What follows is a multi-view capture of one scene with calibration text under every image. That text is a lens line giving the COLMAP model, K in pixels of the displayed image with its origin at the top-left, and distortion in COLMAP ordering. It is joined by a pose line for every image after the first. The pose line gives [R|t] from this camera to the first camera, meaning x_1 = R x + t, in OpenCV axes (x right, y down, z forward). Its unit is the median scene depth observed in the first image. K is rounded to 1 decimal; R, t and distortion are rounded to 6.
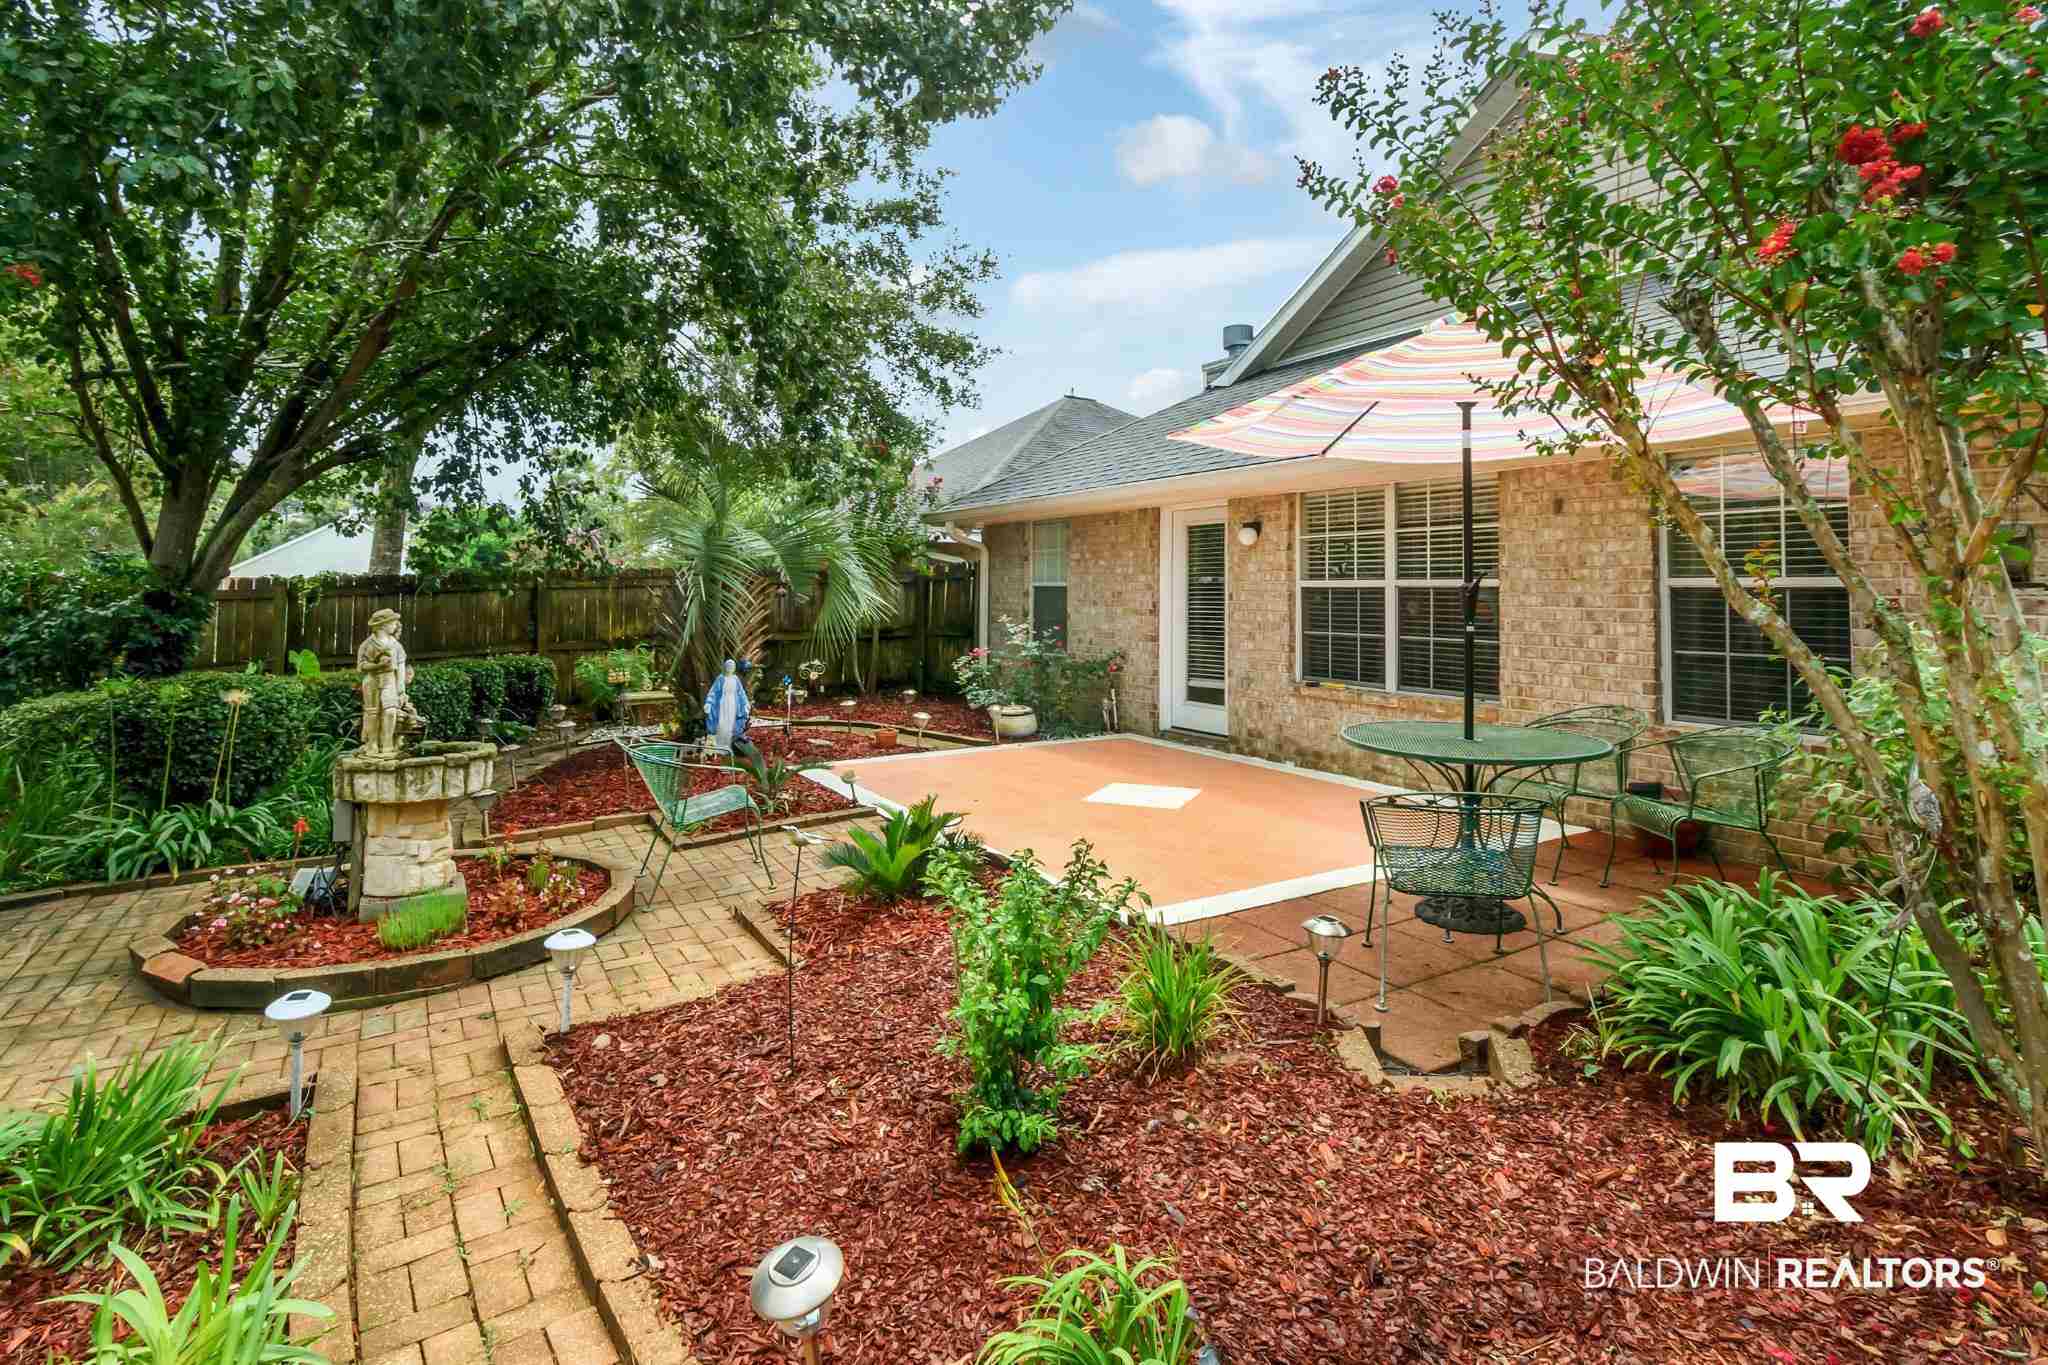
lens RADIAL K [[1023.4, 0, 1013.8], [0, 1023.4, 559.5], [0, 0, 1]] dist [0.001914, 0.000467]
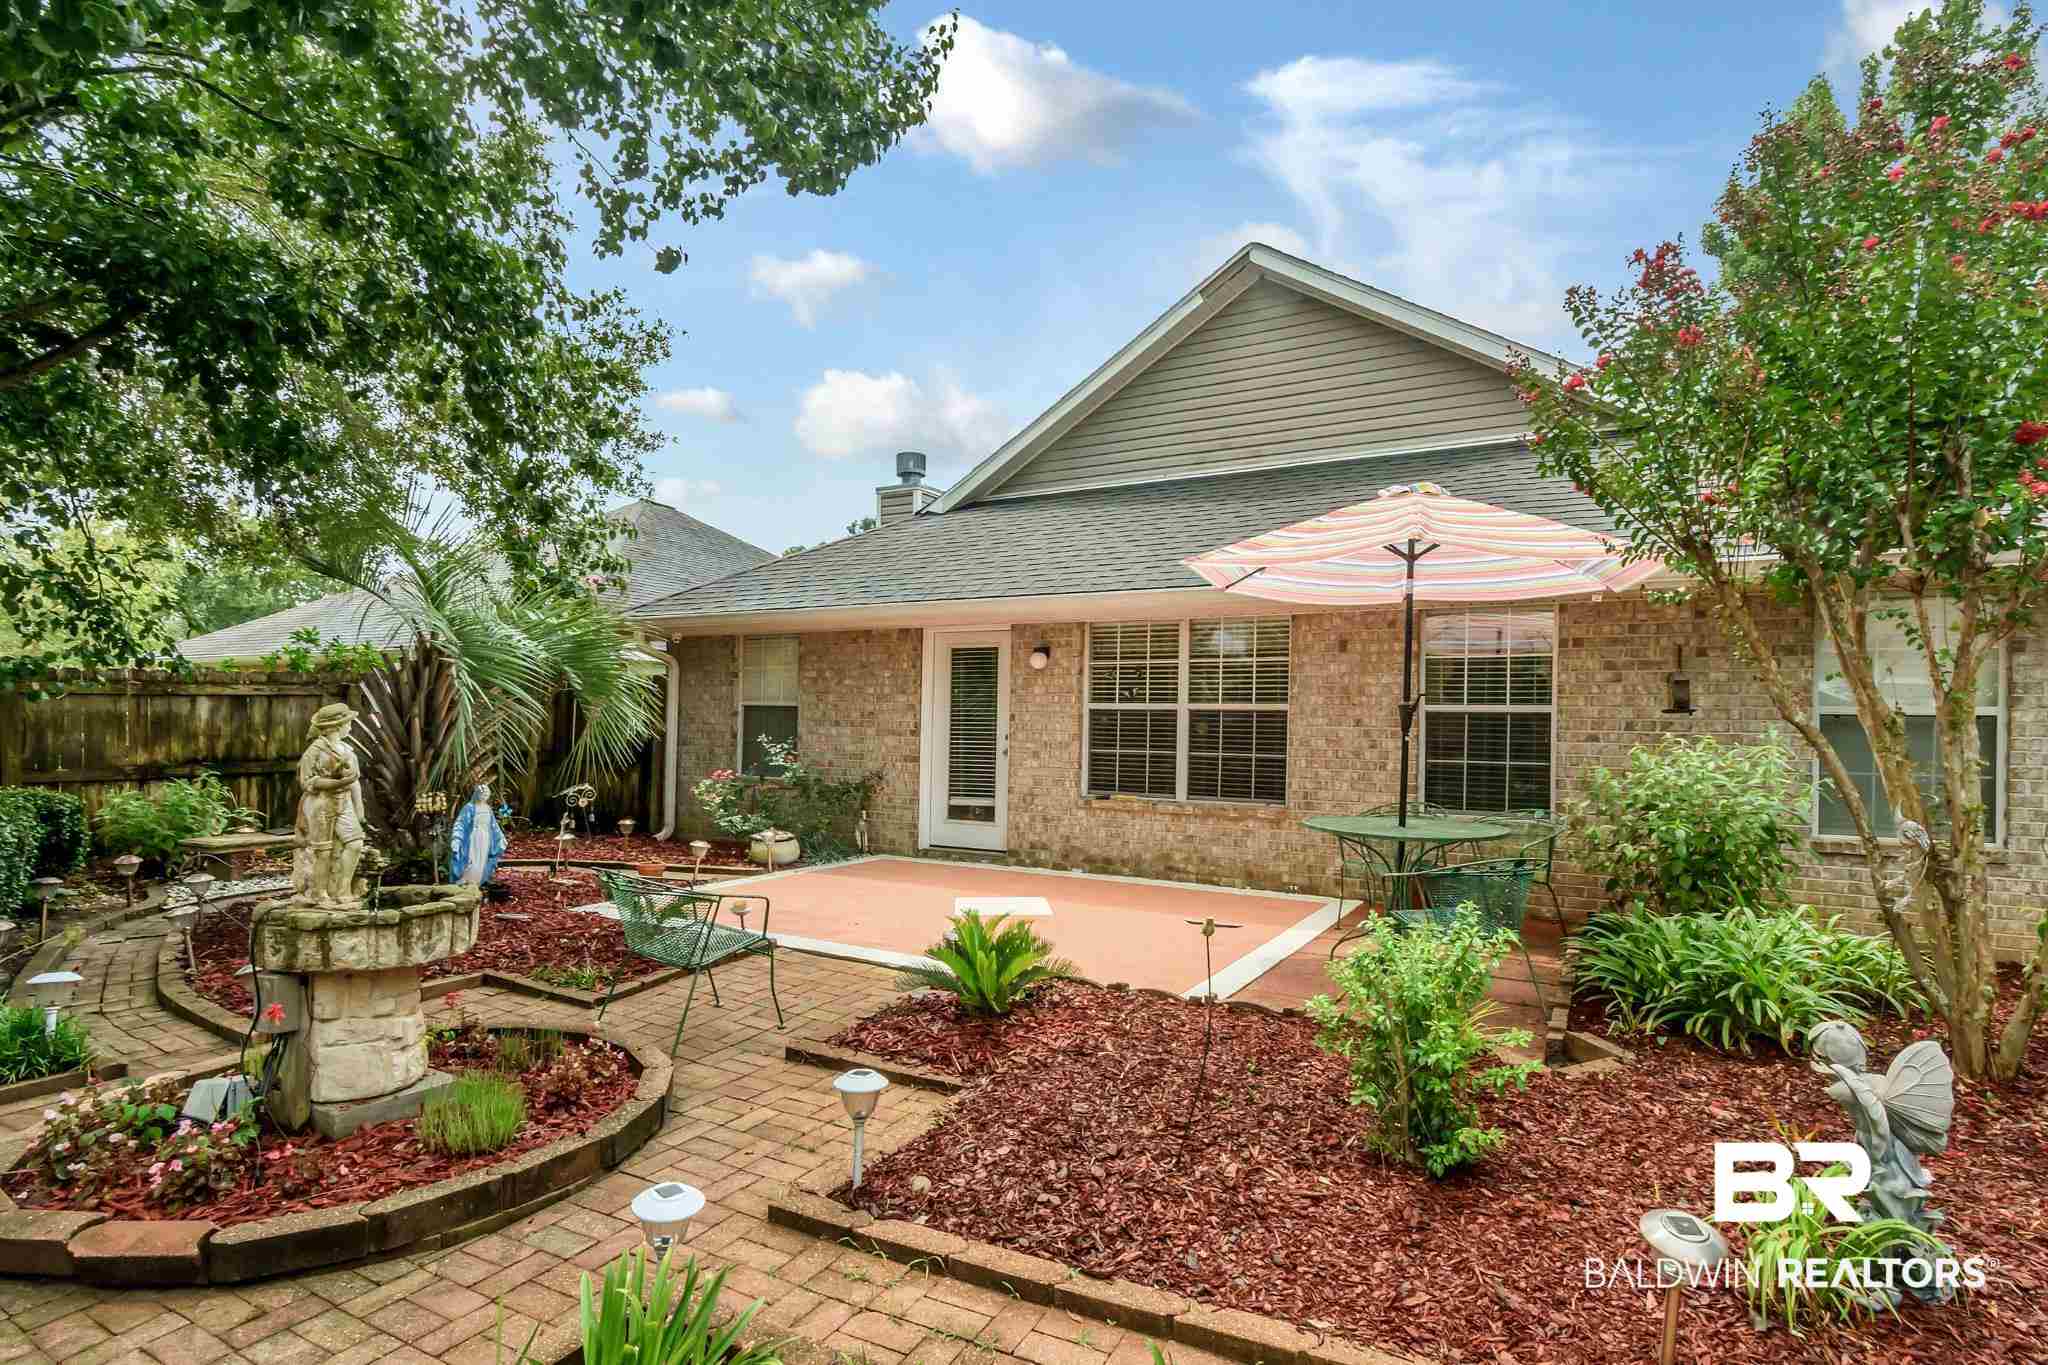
lens RADIAL K [[1042.4, 0, 1027.2], [0, 1042.4, 715.8], [0, 0, 1]] dist [0.001683, 0.000145]
pose [[0.860433, 0.017433, 0.509265, -0.315435], [-0.029416, 0.999447, 0.015487, 0.017399], [-0.508713, -0.028306, 0.860471, 0.070476]]
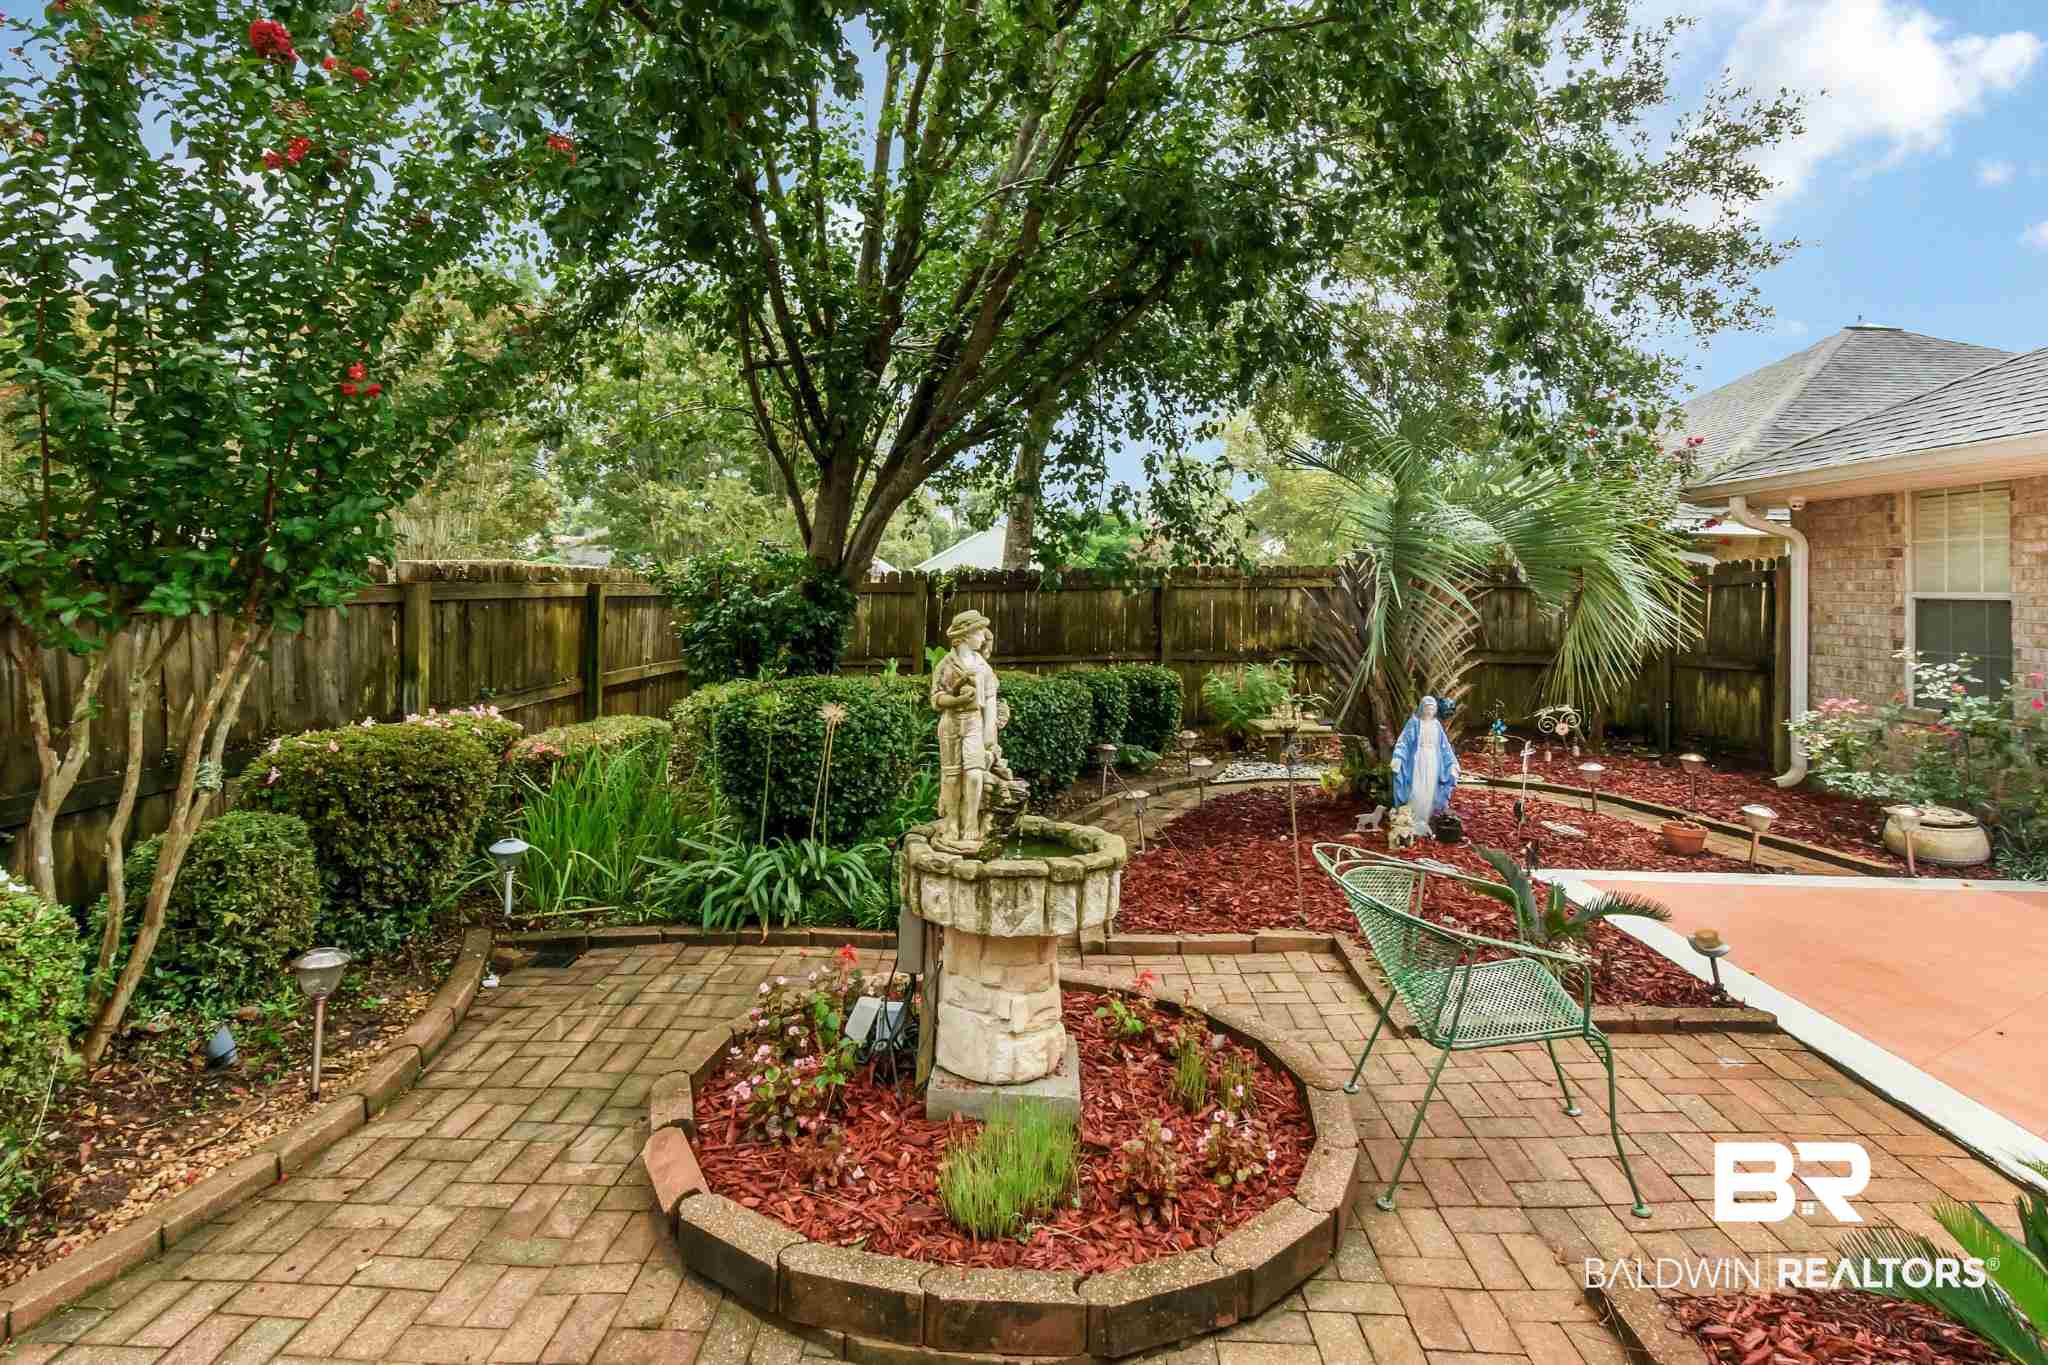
lens RADIAL K [[1042.6, 0, 1026.0], [0, 1042.6, 547.7], [0, 0, 1]] dist [0.001022, -0.000125]
pose [[0.850700, -0.002031, -0.525648, -0.135393], [-0.006052, 0.999888, -0.013657, 0.010149], [0.525617, 0.014799, 0.850593, 0.259205]]
